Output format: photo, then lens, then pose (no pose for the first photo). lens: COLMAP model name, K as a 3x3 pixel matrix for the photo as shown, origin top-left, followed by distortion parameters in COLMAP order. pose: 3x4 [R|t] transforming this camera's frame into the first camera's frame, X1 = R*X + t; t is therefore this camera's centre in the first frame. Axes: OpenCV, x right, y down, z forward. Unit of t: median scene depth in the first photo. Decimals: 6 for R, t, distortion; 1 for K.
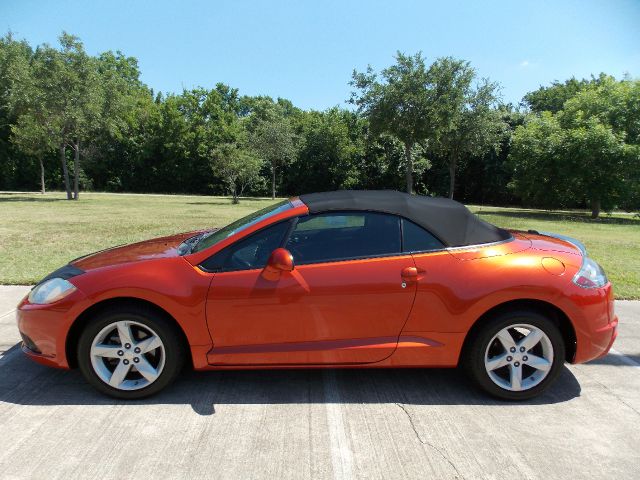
lens RADIAL K [[446.1, 0, 315.9], [0, 446.1, 235.8], [0, 0, 1]] dist [0.002775, 0.004446]
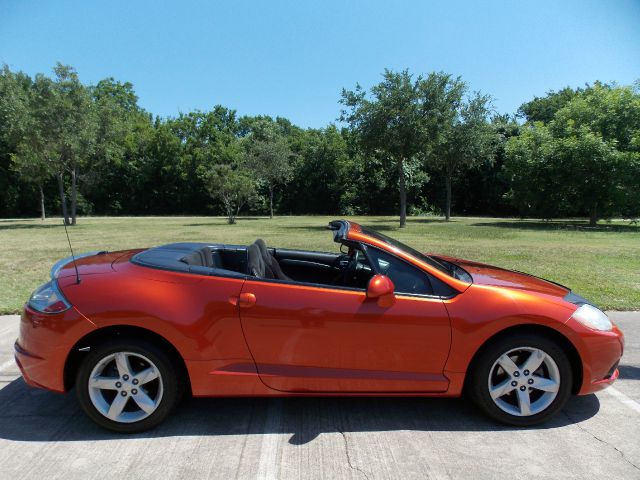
lens RADIAL K [[446.1, 0, 321.4], [0, 446.1, 231.5], [0, 0, 1]] dist [0.002775, 0.004446]
pose [[0.999384, -0.033206, -0.011332, 0.025877], [0.032676, 0.998490, -0.044164, -0.002808], [0.012782, 0.043767, 0.998960, 0.001079]]
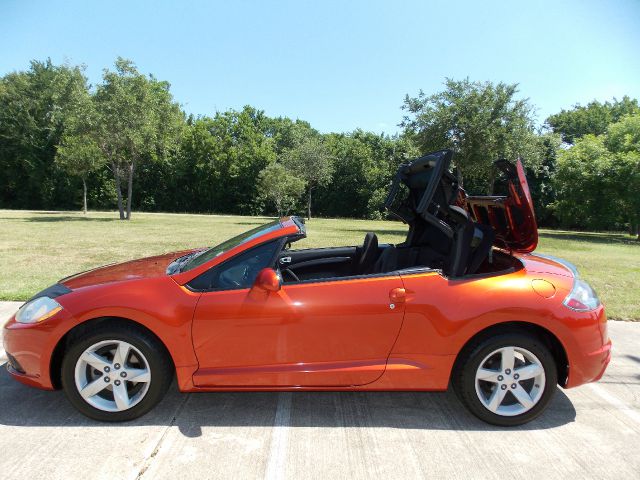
lens RADIAL K [[446.1, 0, 291.7], [0, 446.1, 235.8], [0, 0, 1]] dist [0.002775, 0.004446]
pose [[0.999868, 0.006733, -0.014788, -0.111739], [-0.007344, 0.999105, -0.041645, -0.002893], [0.014494, 0.041748, 0.999023, -0.006154]]
